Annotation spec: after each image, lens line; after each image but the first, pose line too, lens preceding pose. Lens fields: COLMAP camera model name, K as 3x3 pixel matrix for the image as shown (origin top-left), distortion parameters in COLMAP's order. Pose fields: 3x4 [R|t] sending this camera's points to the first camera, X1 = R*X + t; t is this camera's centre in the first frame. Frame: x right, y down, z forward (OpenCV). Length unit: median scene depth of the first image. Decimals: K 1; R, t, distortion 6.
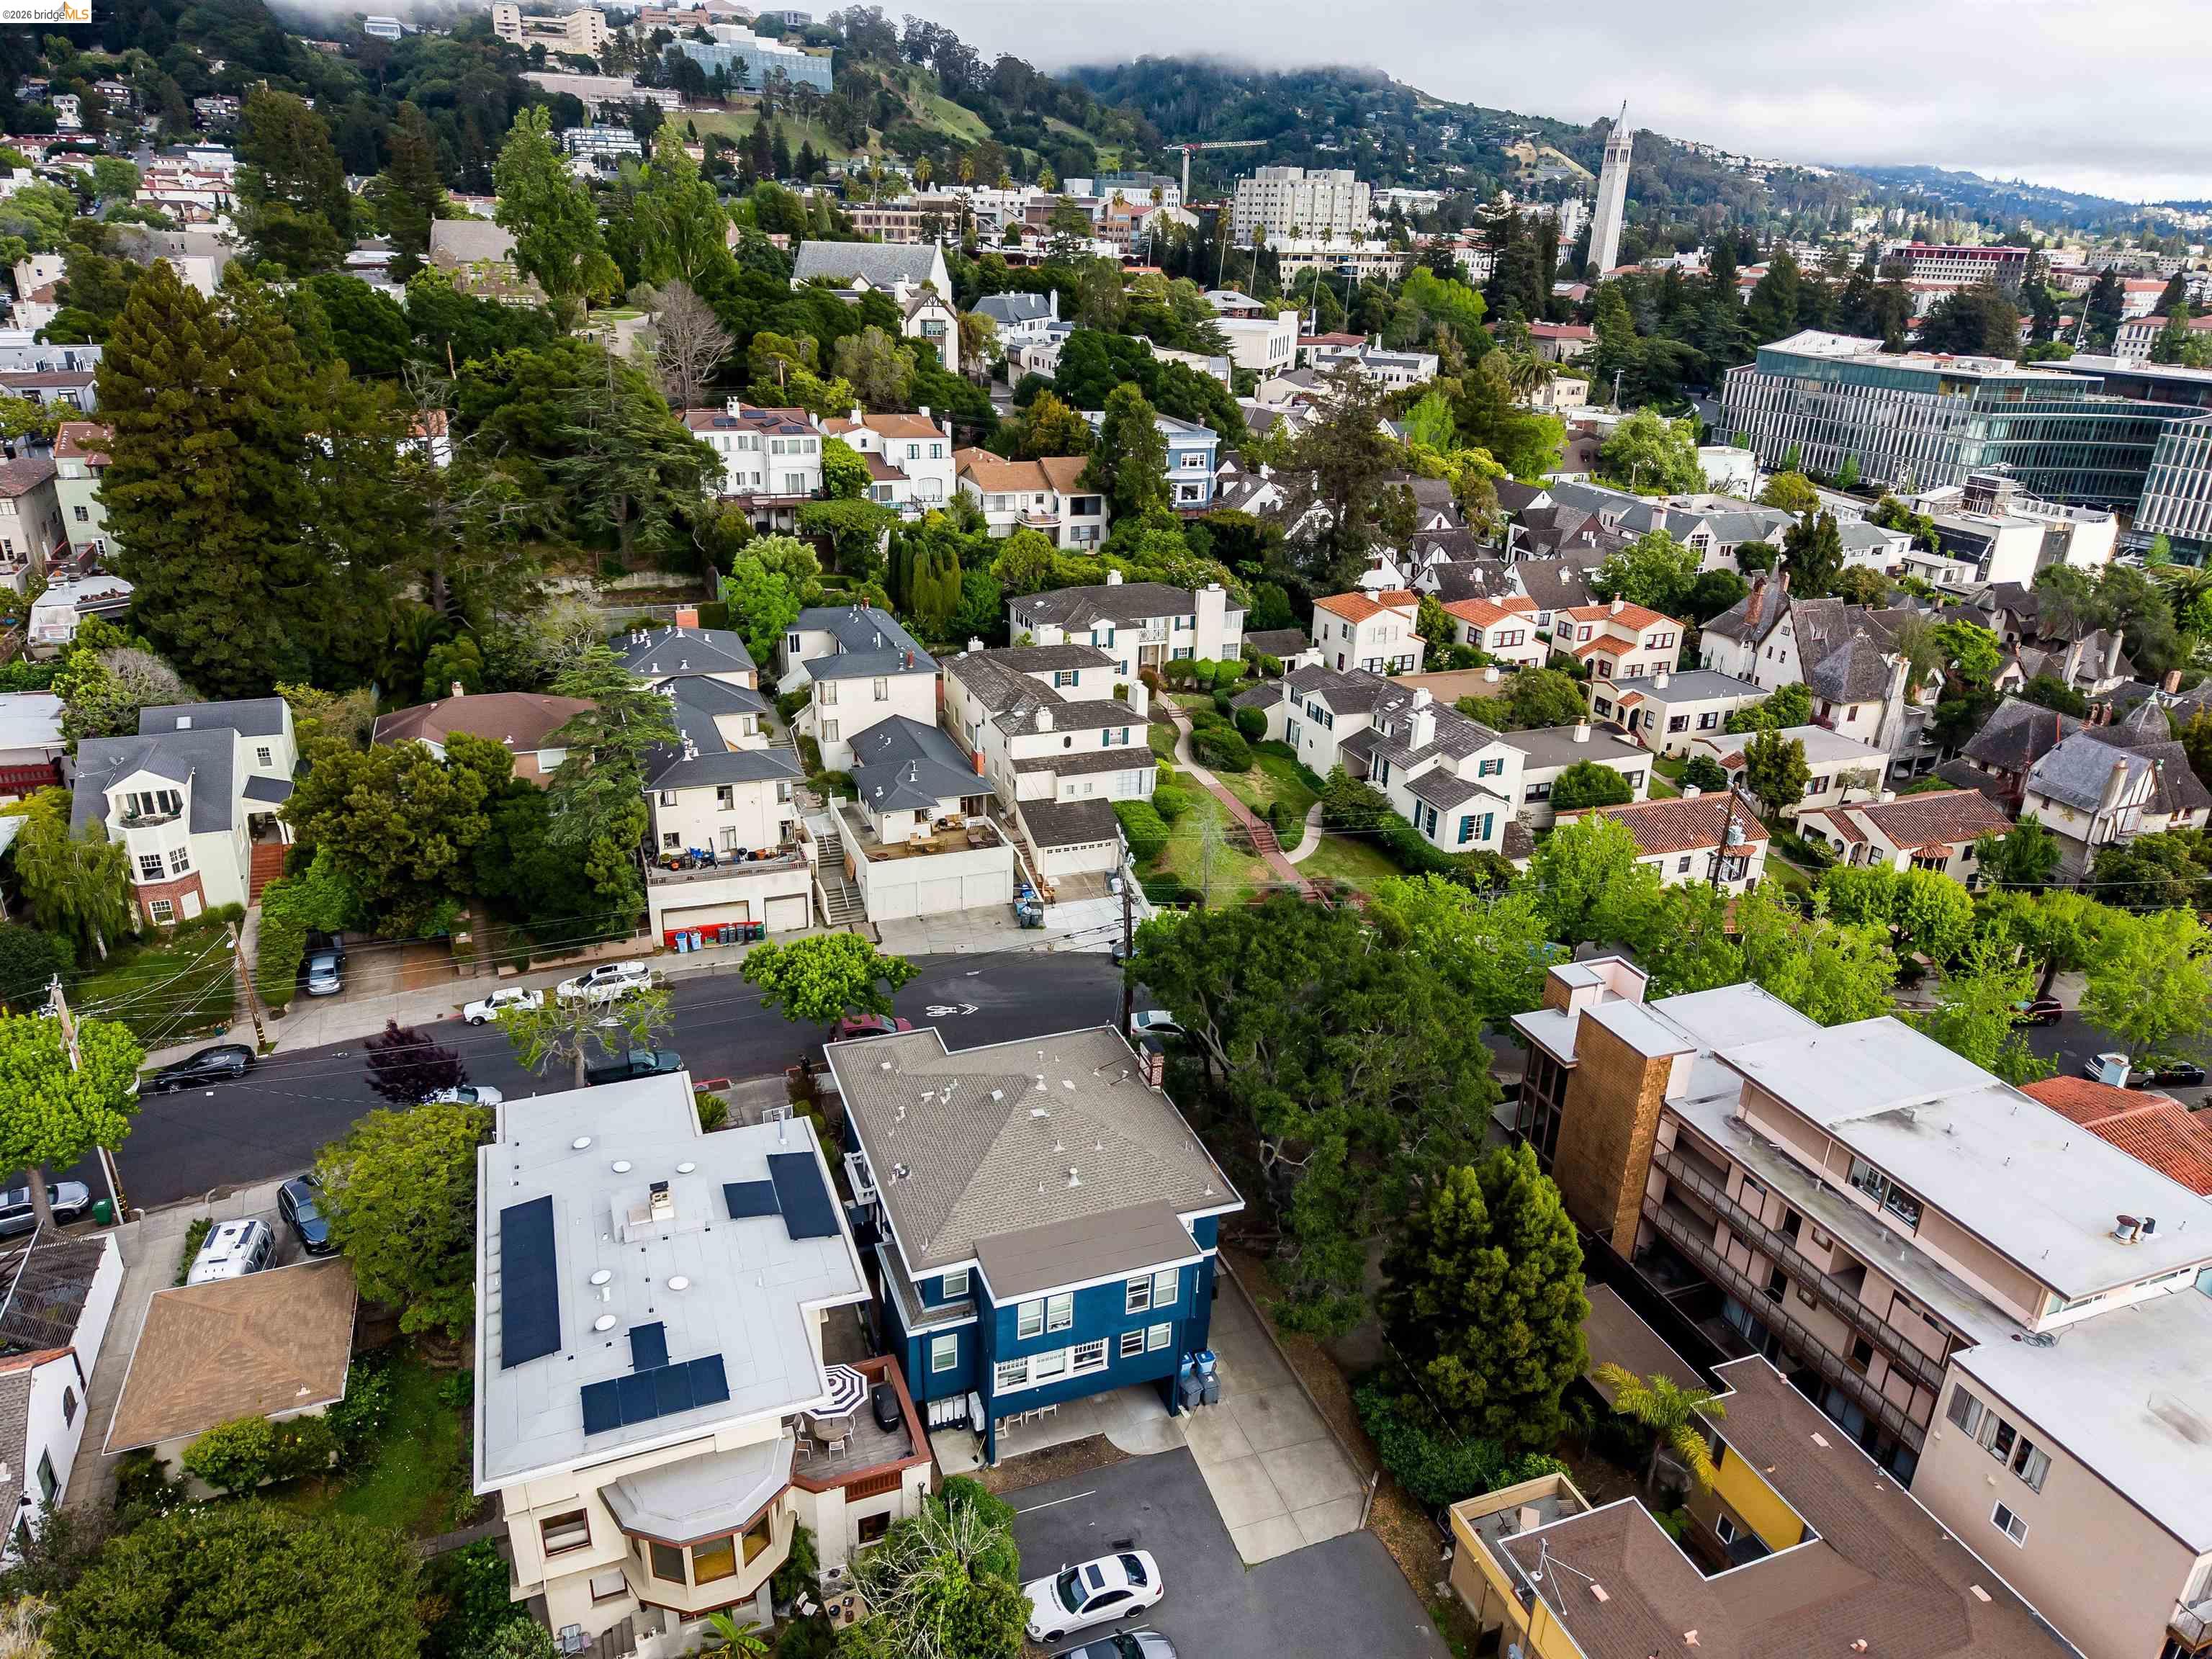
lens RADIAL K [[1471.4, 0, 1106.0], [0, 1471.4, 829.5], [0, 0, 1]] dist [0.038315, -0.046724]
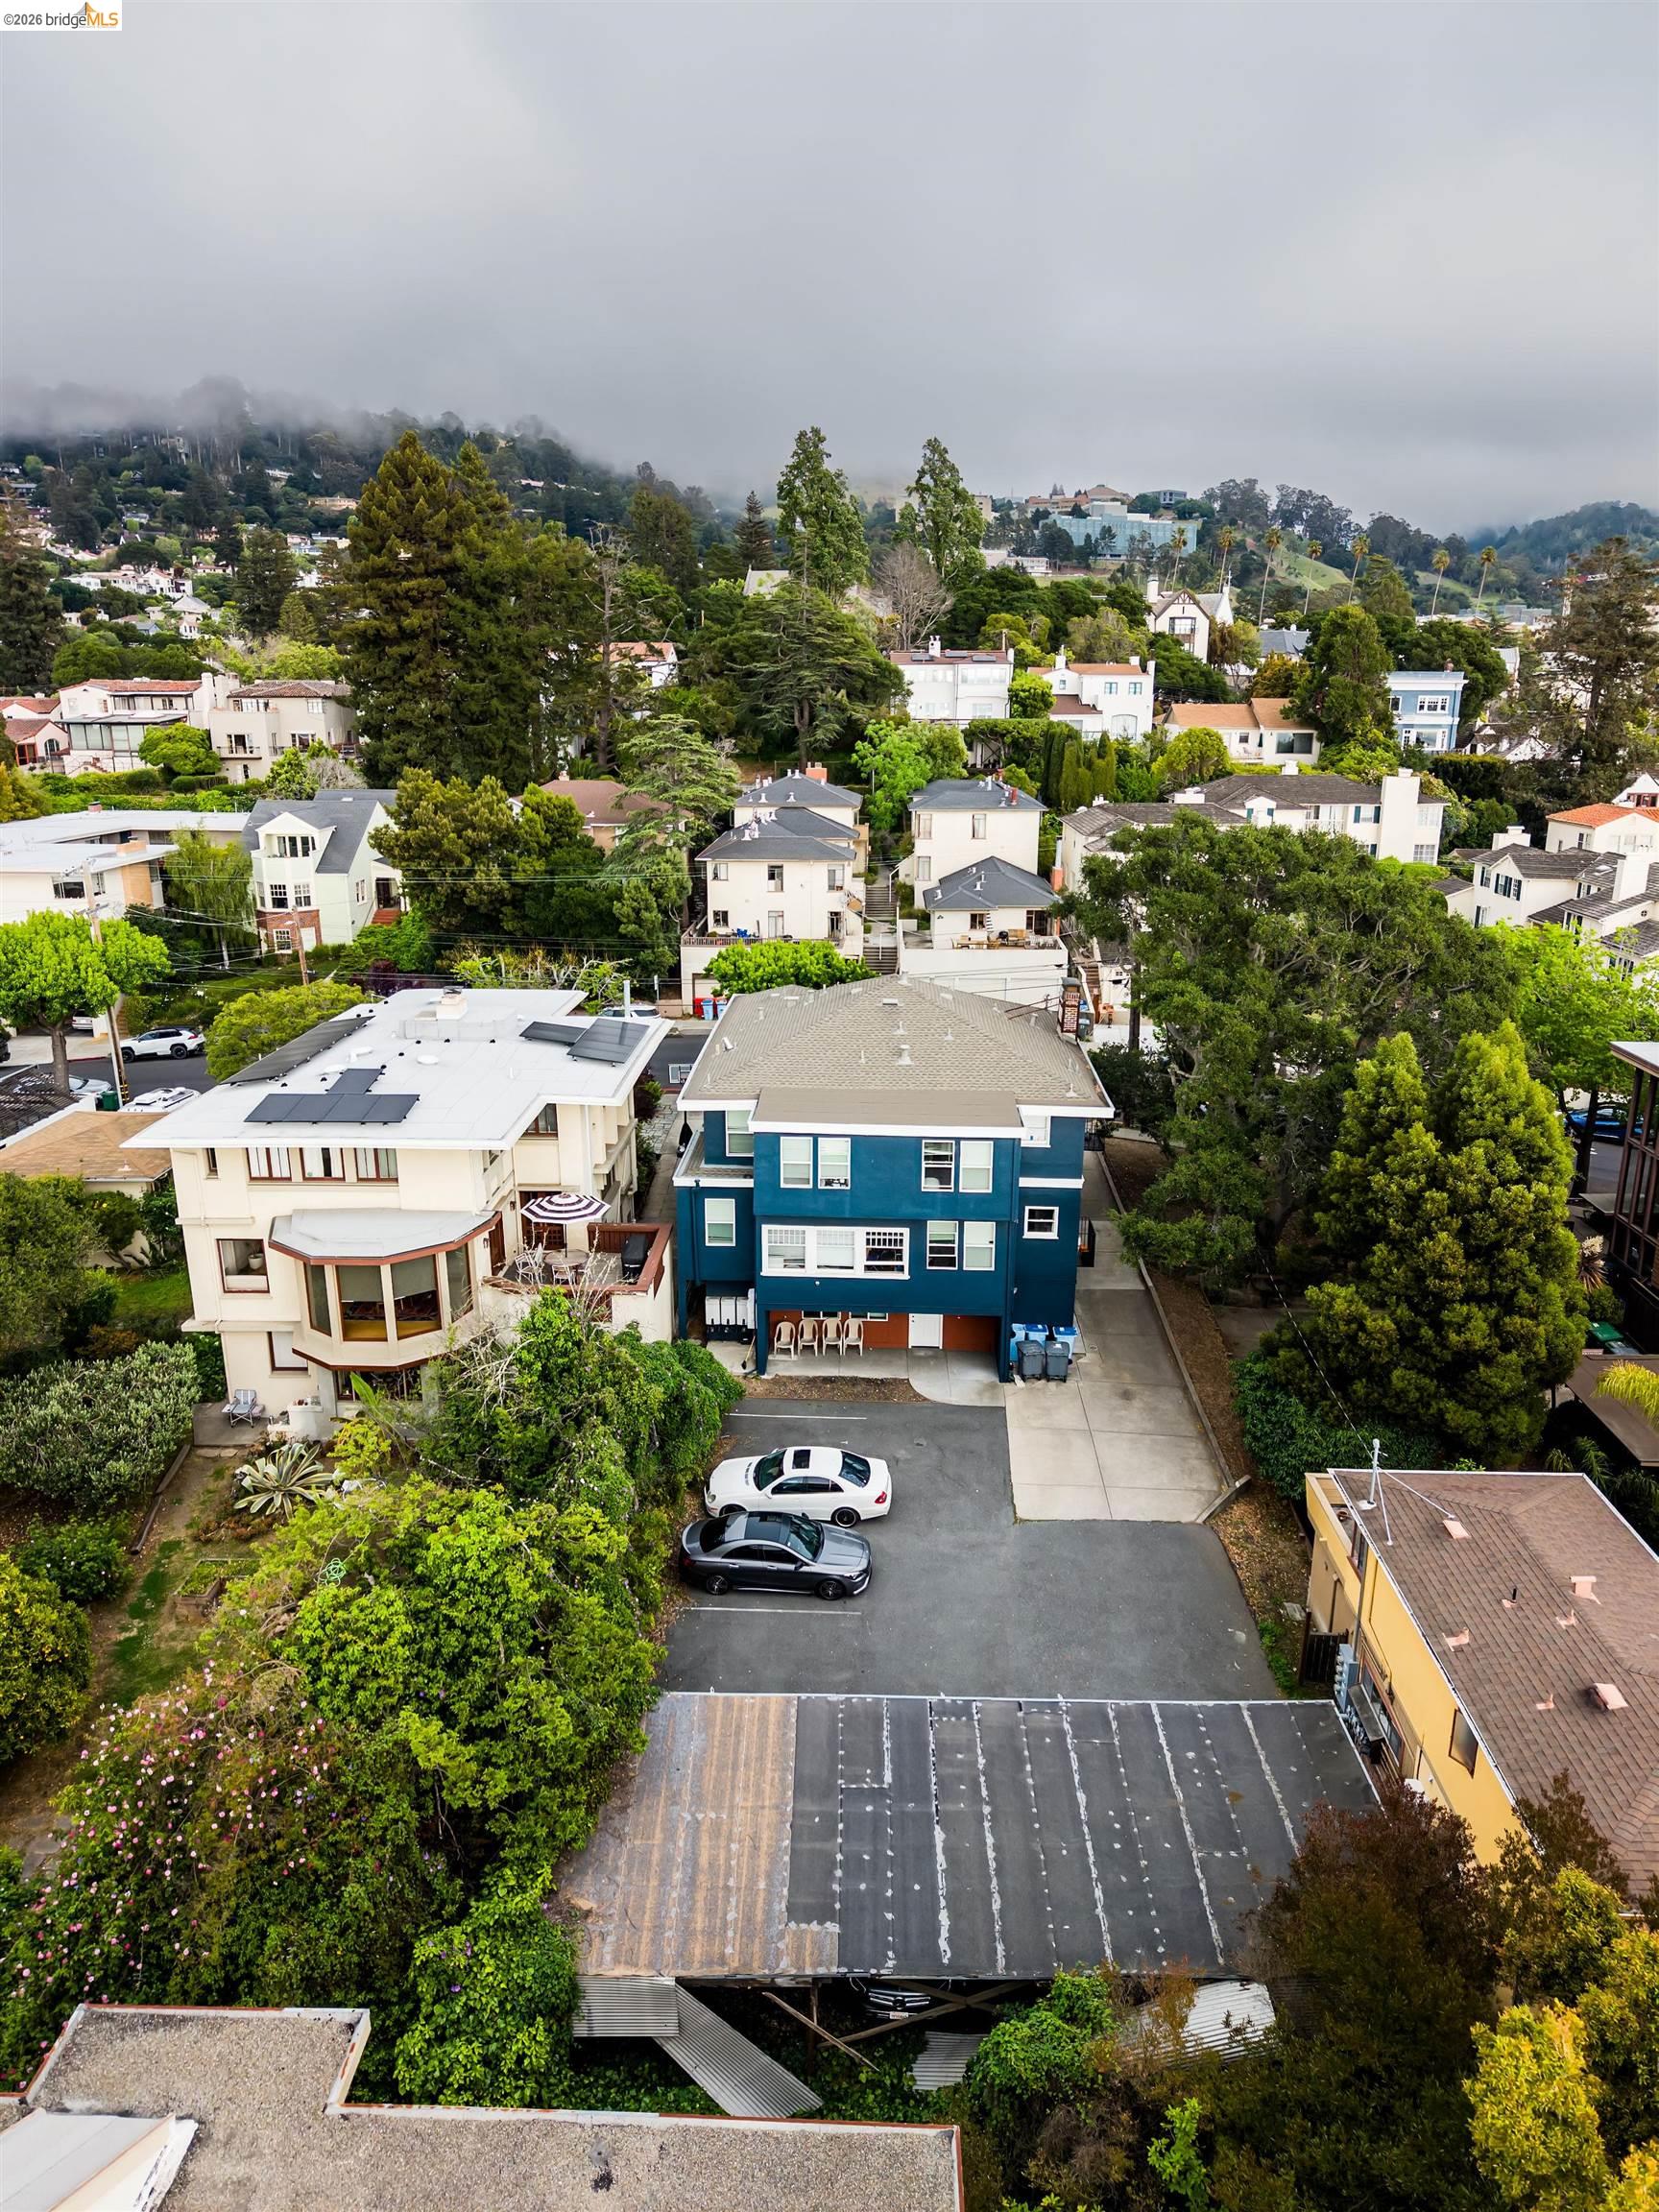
lens RADIAL K [[1479.2, 0, 829.5], [0, 1479.2, 1106.0], [0, 0, 1]] dist [0.045537, -0.109424]
pose [[0.918025, 0.078823, -0.388609, 0.150176], [-0.127848, 0.986544, -0.101915, 0.204194], [0.375347, 0.143244, 0.915749, 0.136971]]
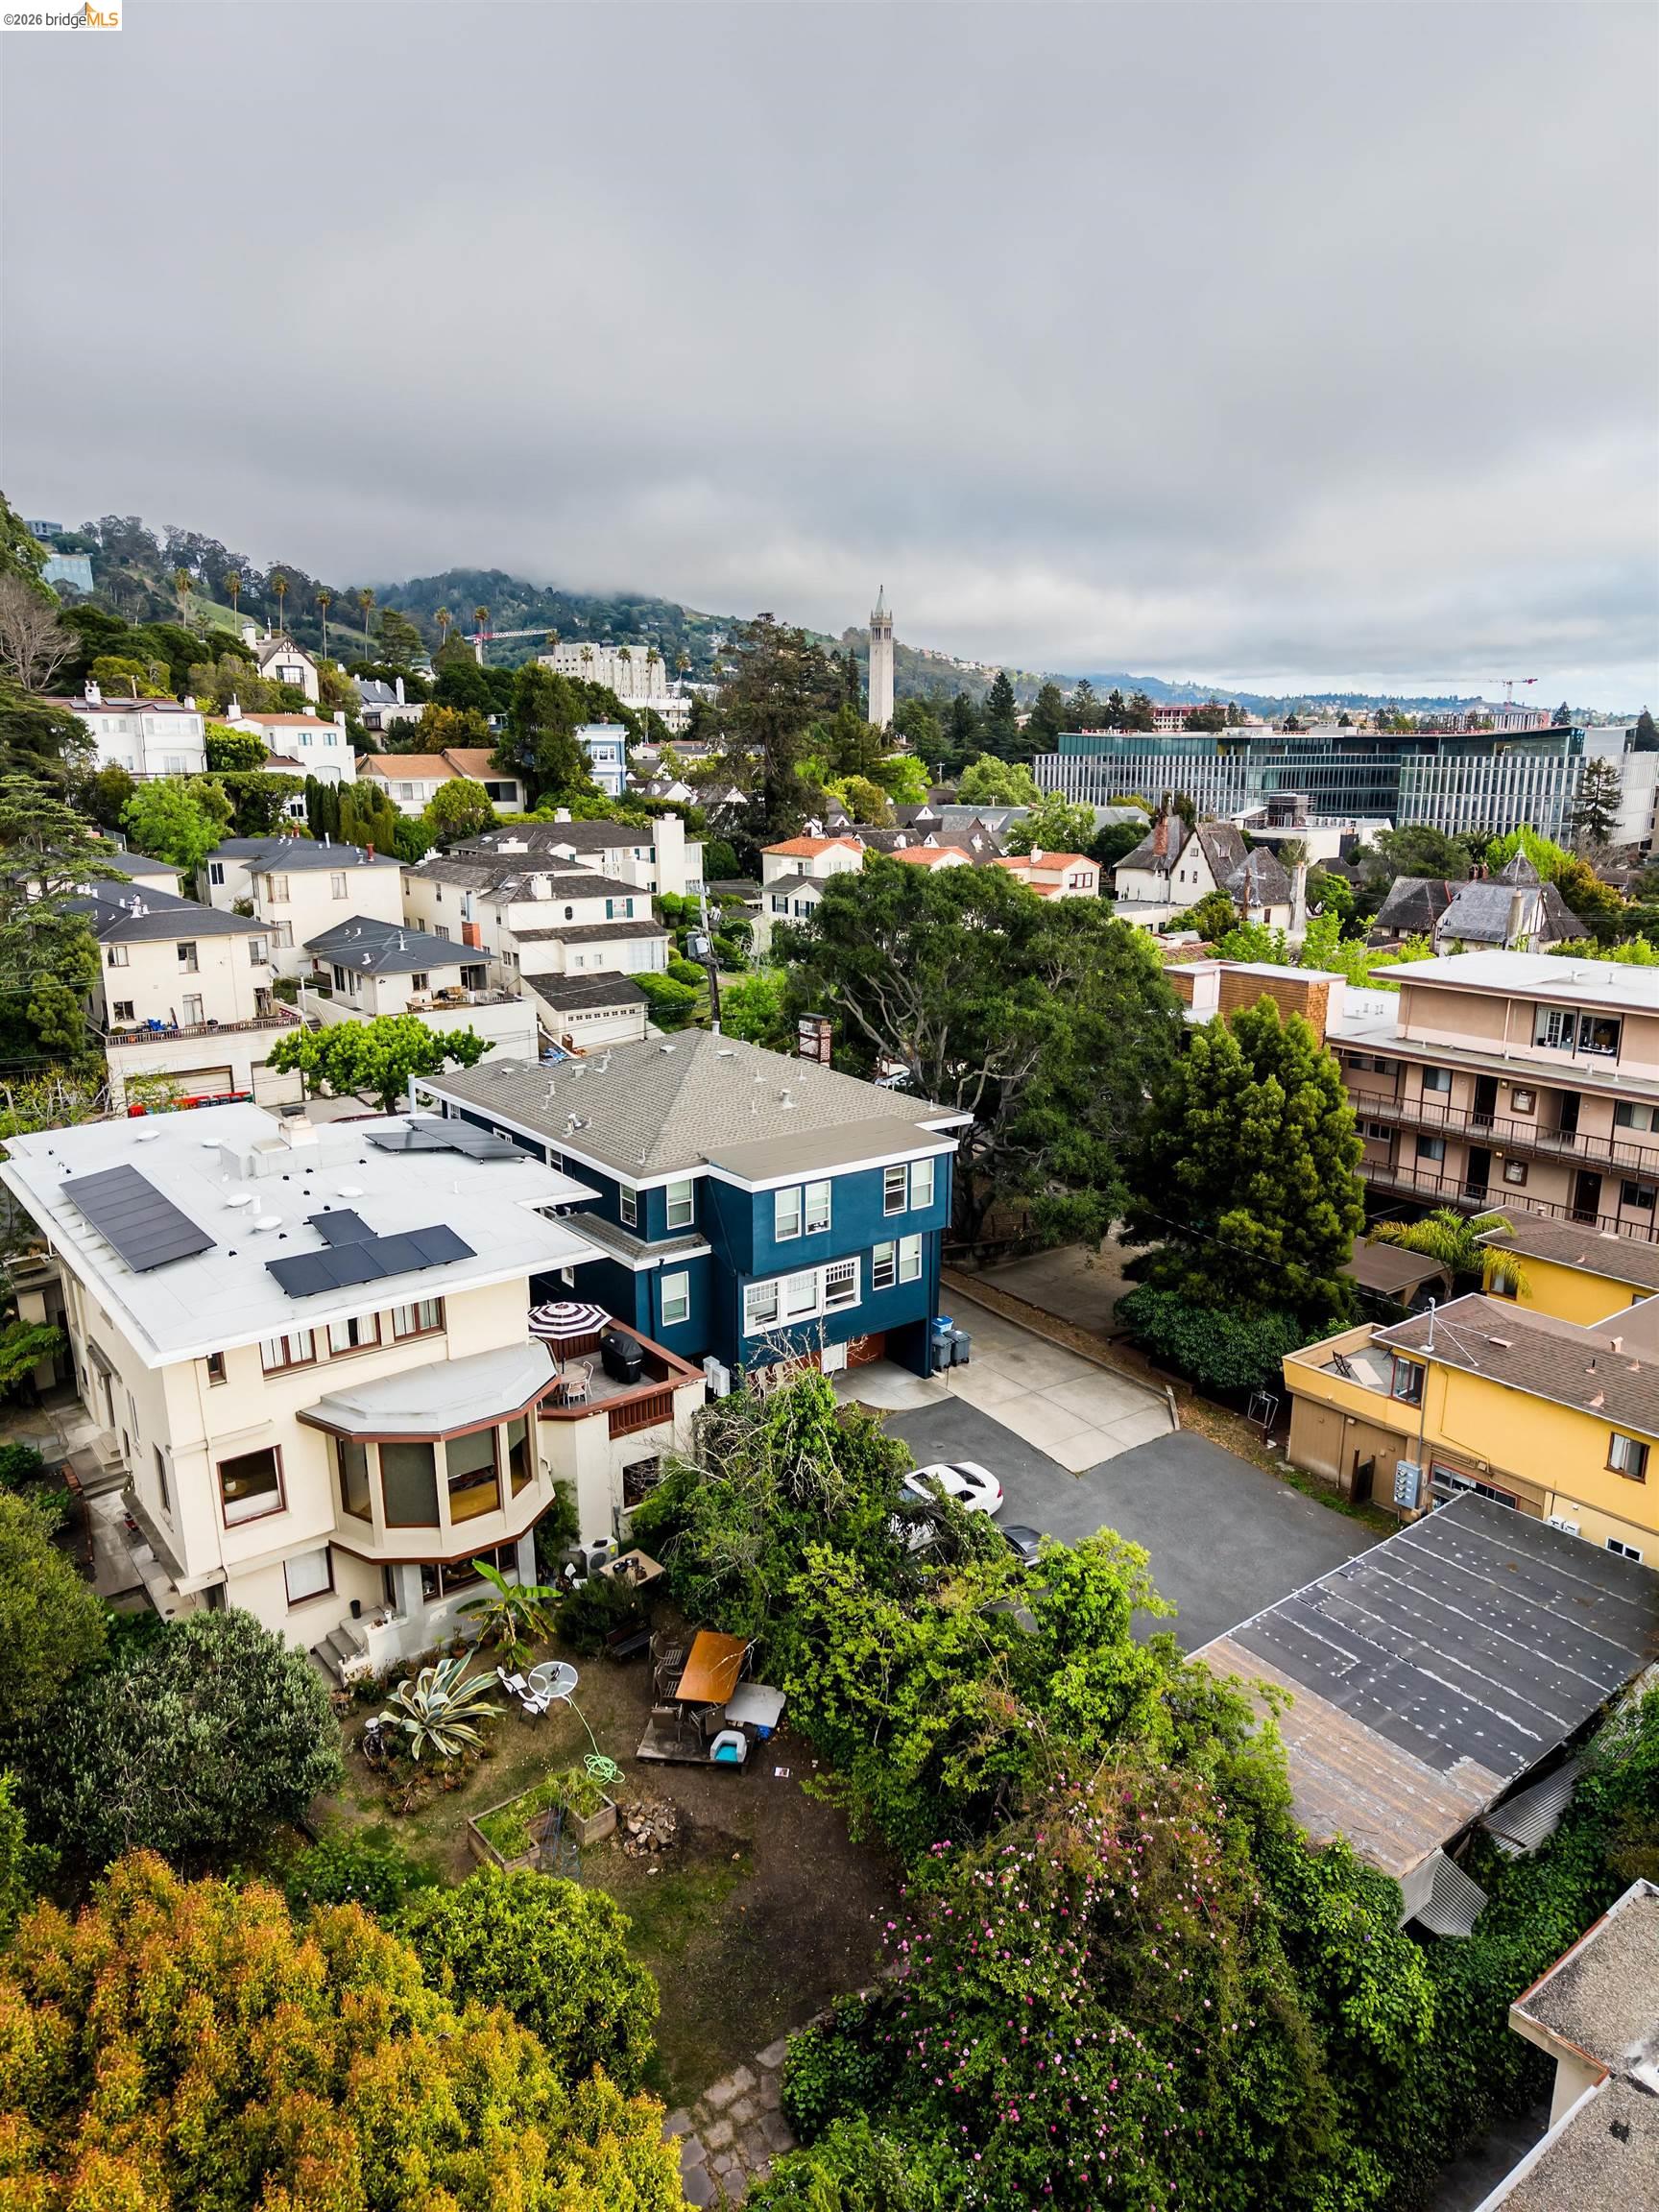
lens RADIAL K [[1471.4, 0, 829.5], [0, 1471.4, 1106.0], [0, 0, 1]] dist [0.038315, -0.046724]
pose [[0.959654, -0.098264, 0.263456, -0.128128], [0.135499, 0.982595, -0.127072, 0.203143], [-0.246384, 0.157644, 0.956265, 0.106803]]
